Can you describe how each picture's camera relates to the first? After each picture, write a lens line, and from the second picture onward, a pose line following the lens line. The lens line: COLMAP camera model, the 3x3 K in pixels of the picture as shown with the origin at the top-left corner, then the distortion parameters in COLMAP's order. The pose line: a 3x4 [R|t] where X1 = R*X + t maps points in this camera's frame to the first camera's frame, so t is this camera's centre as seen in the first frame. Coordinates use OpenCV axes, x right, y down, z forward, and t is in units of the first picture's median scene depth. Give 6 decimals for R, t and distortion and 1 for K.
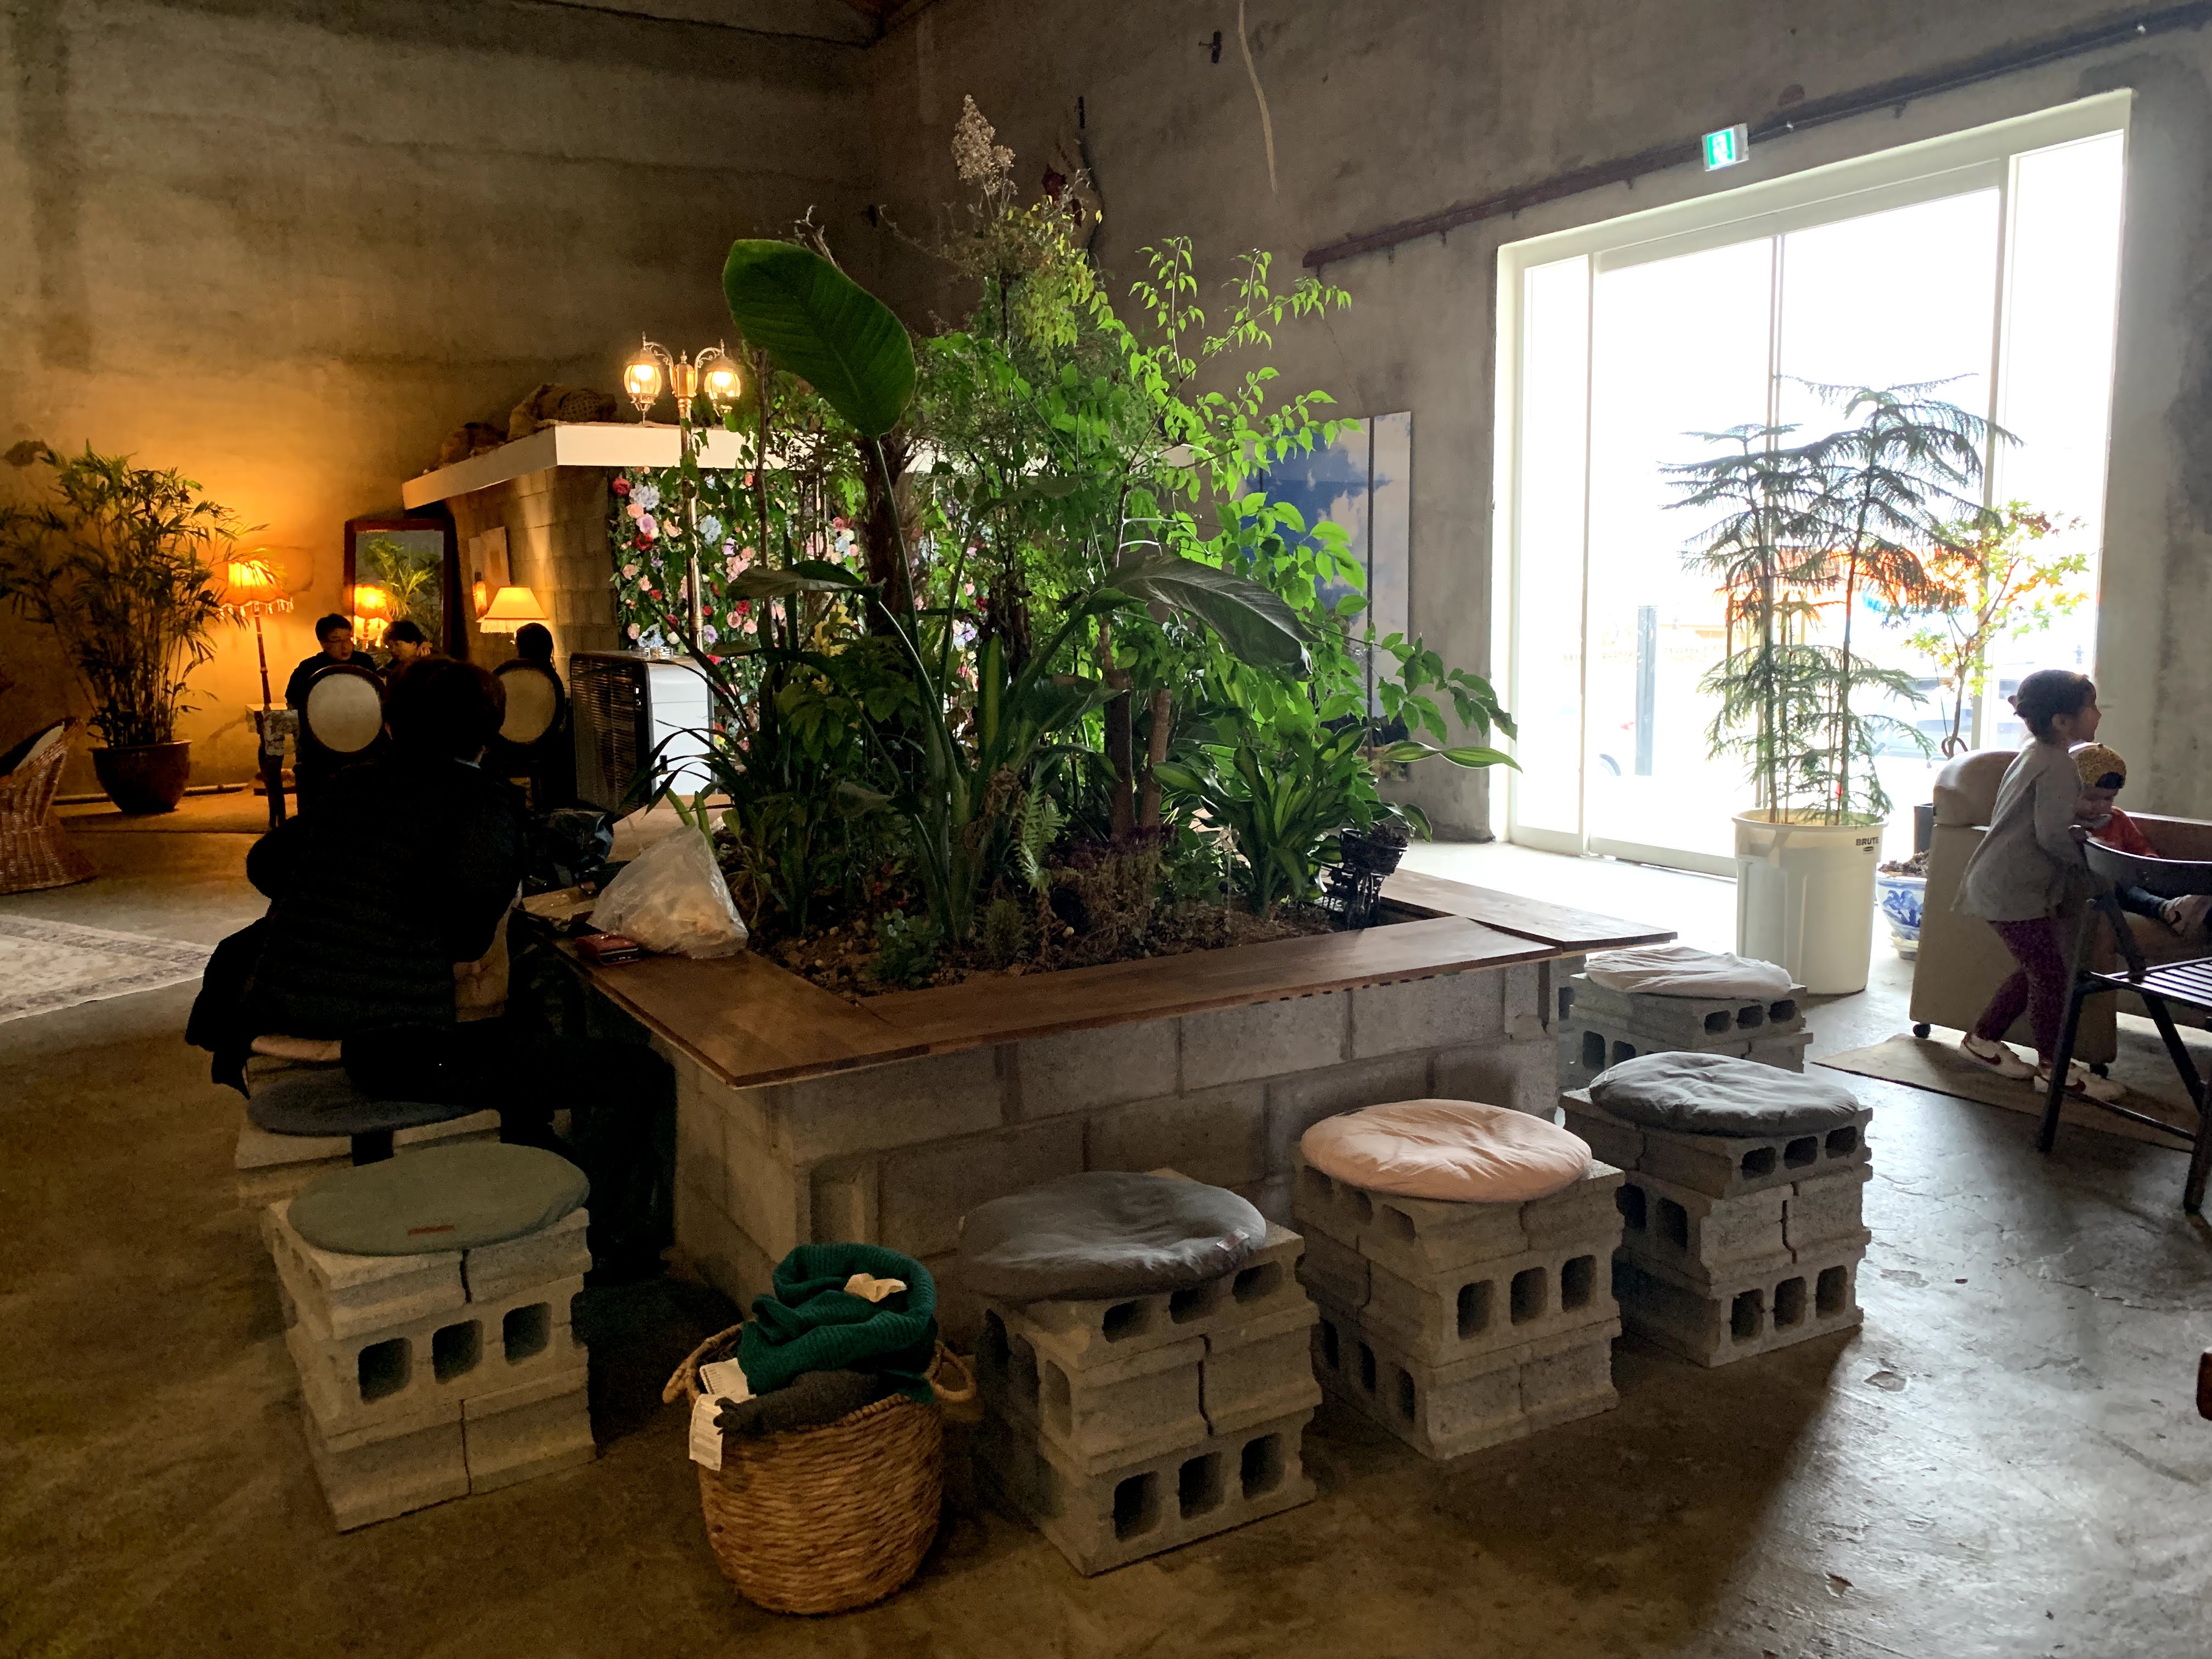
lens RADIAL K [[1701.5, 0, 1112.3], [0, 1701.5, 830.5], [0, 0, 1]] dist [0.008556, -0.011437]
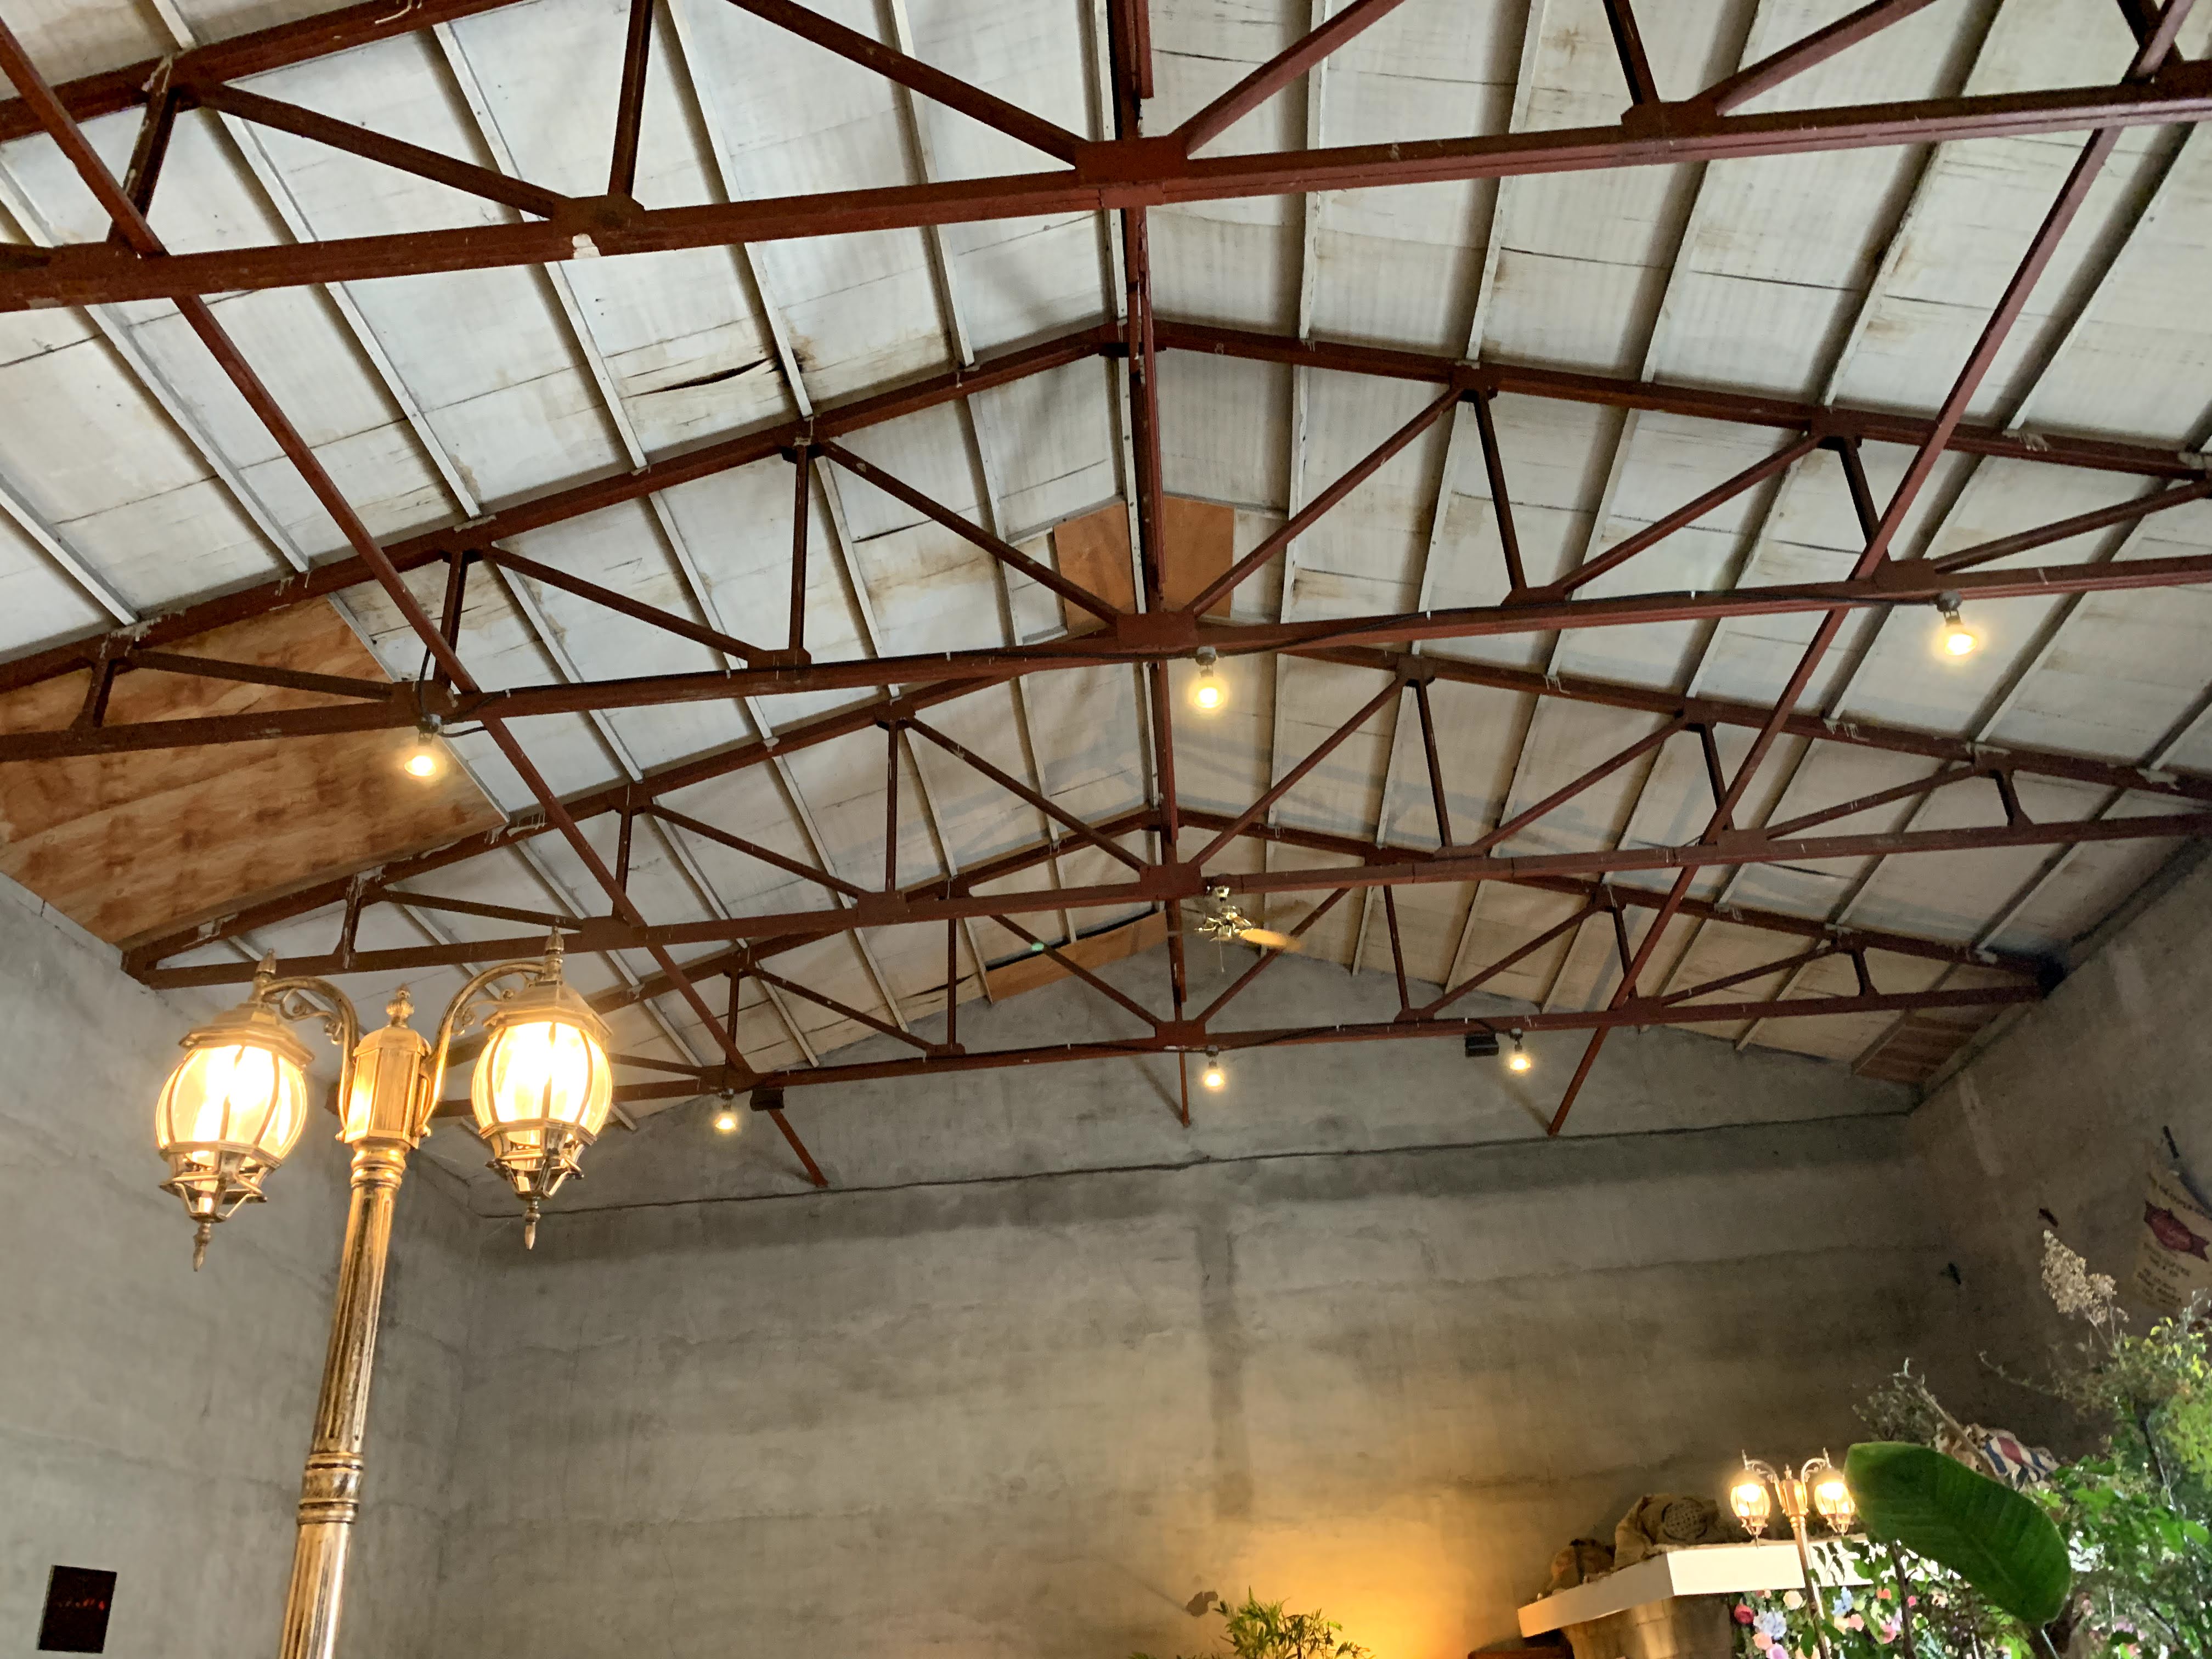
lens RADIAL K [[1701.5, 0, 1101.1], [0, 1701.5, 833.5], [0, 0, 1]] dist [0.008556, -0.011437]
pose [[0.823506, -0.284168, -0.491005, 0.005839], [-0.047026, 0.828329, -0.558264, -0.011128], [0.565355, 0.482824, 0.668771, -0.038494]]
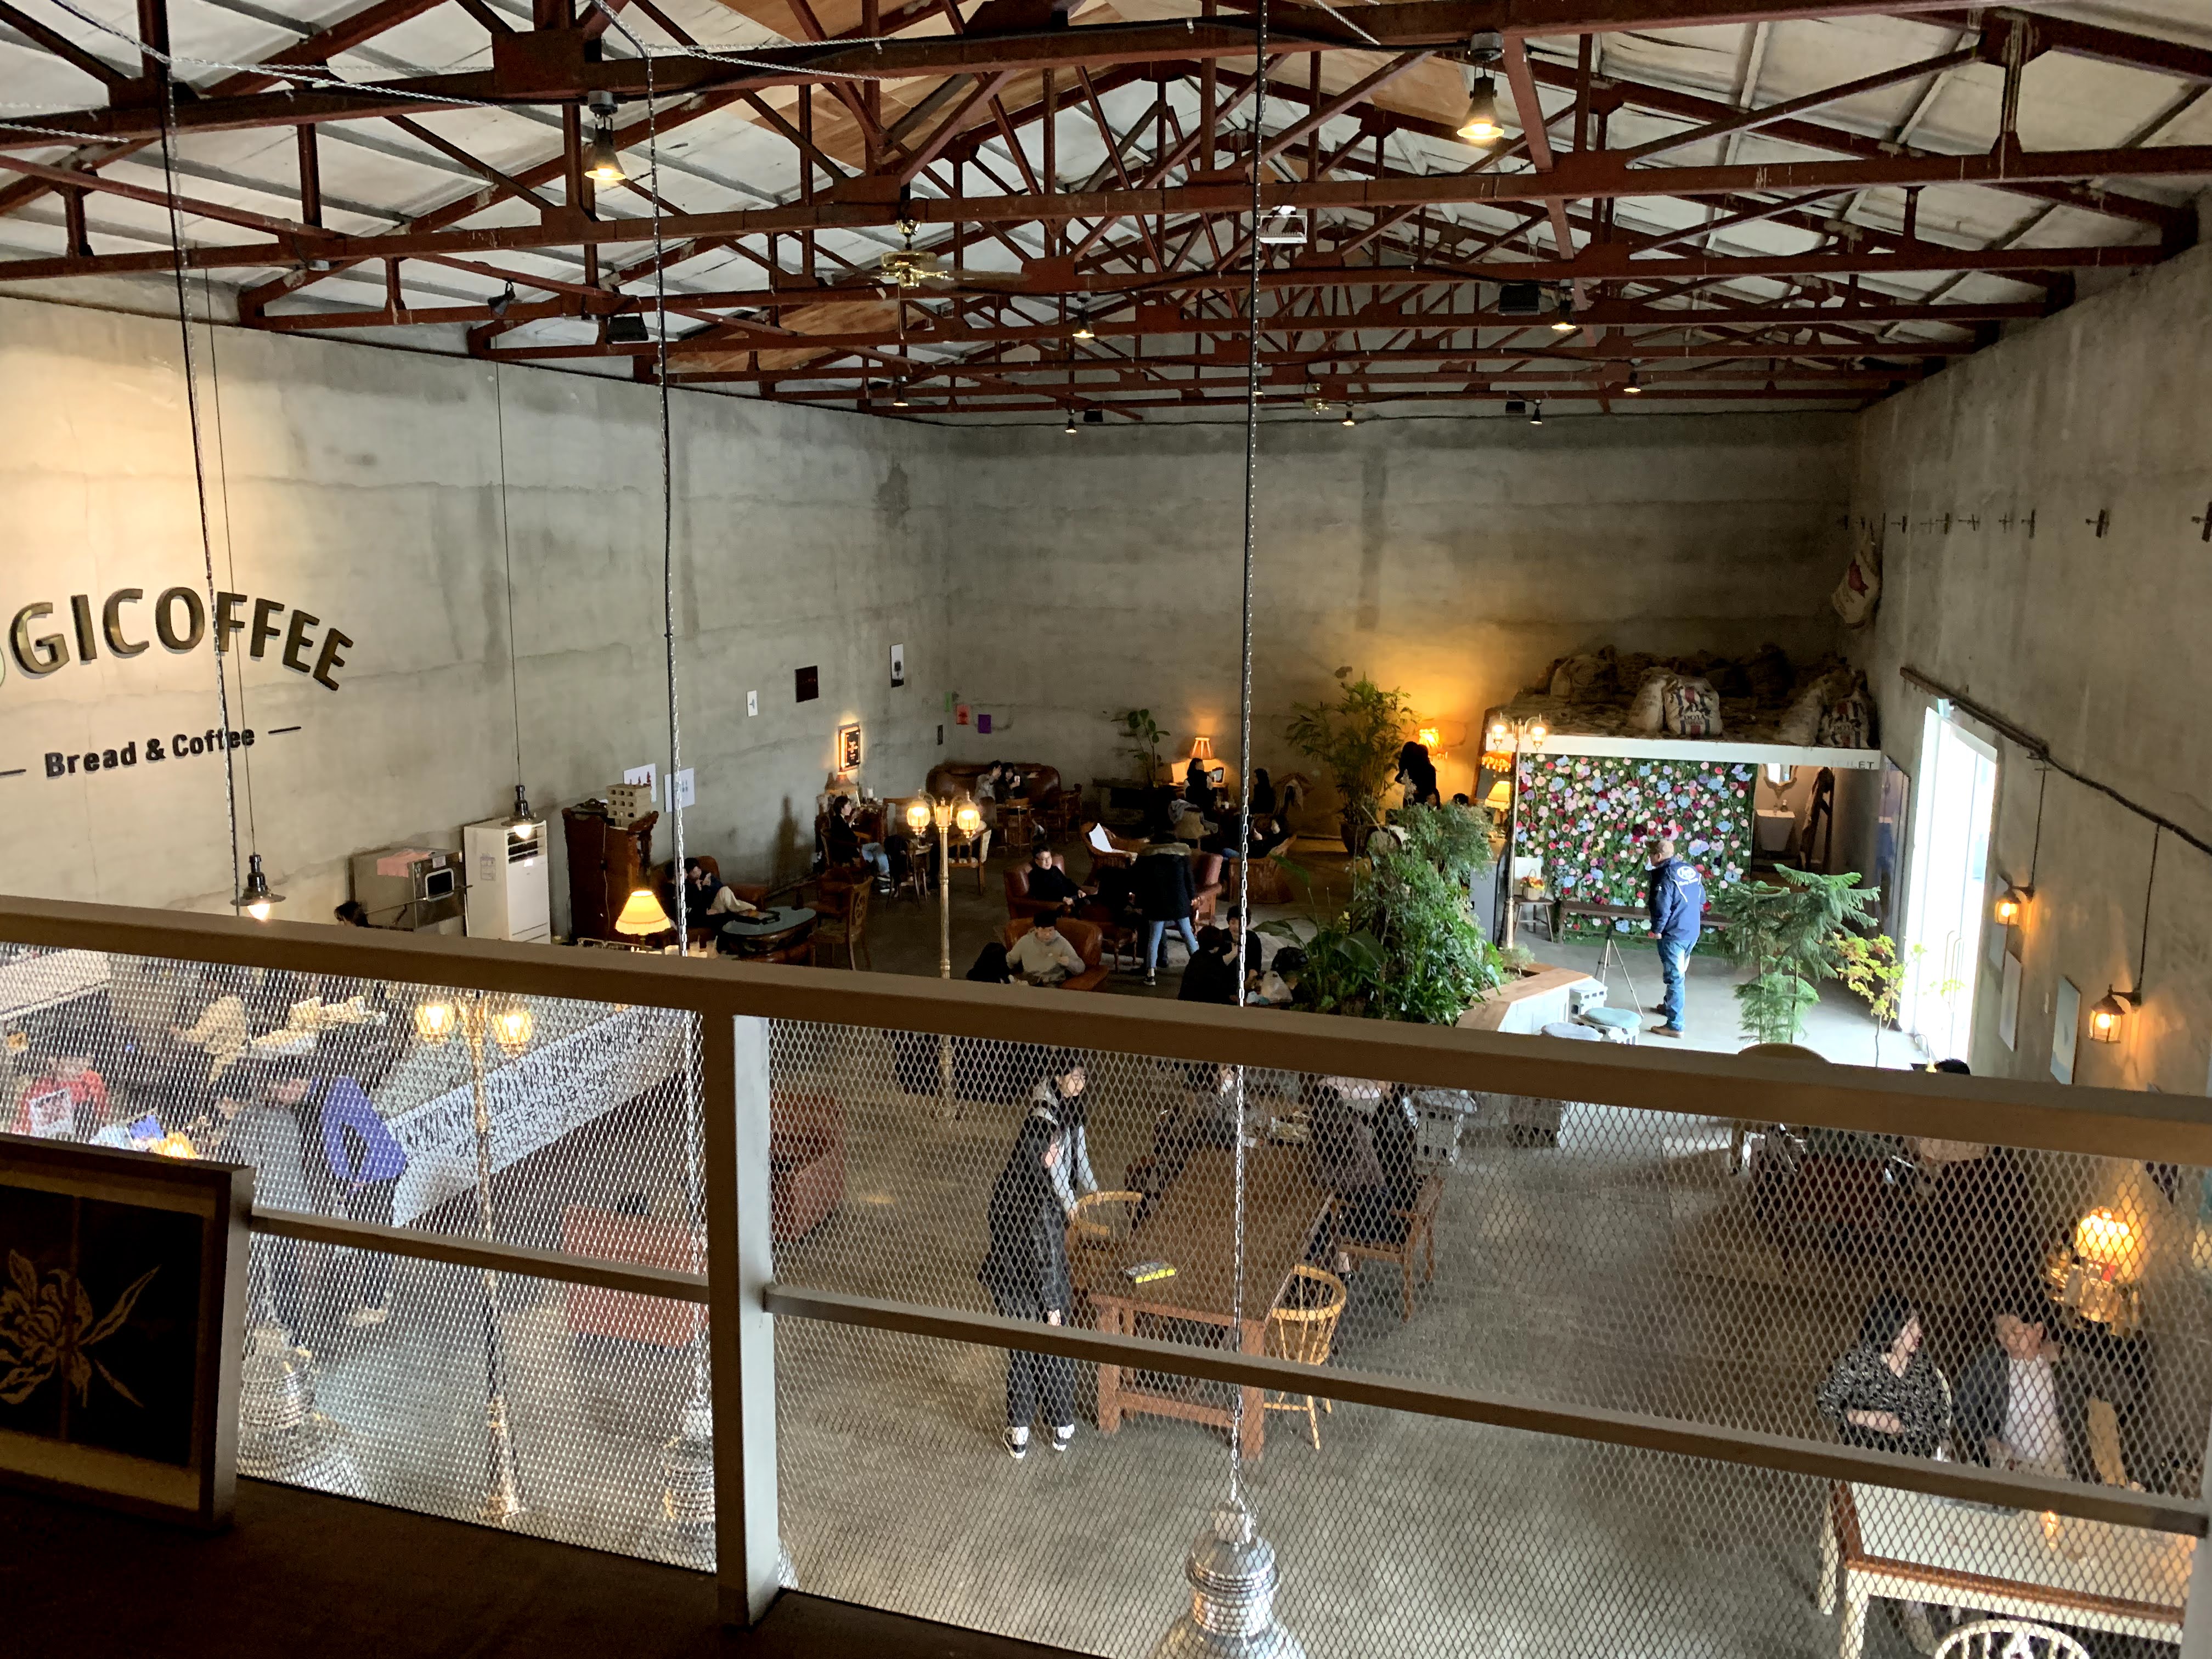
lens RADIAL K [[1701.5, 0, 1097.7], [0, 1701.5, 816.2], [0, 0, 1]] dist [0.008556, -0.011437]
pose [[0.659980, 0.160314, -0.733979, 0.742684], [-0.130919, 0.986561, 0.097763, -0.219710], [0.739788, 0.031570, 0.672099, -0.632200]]
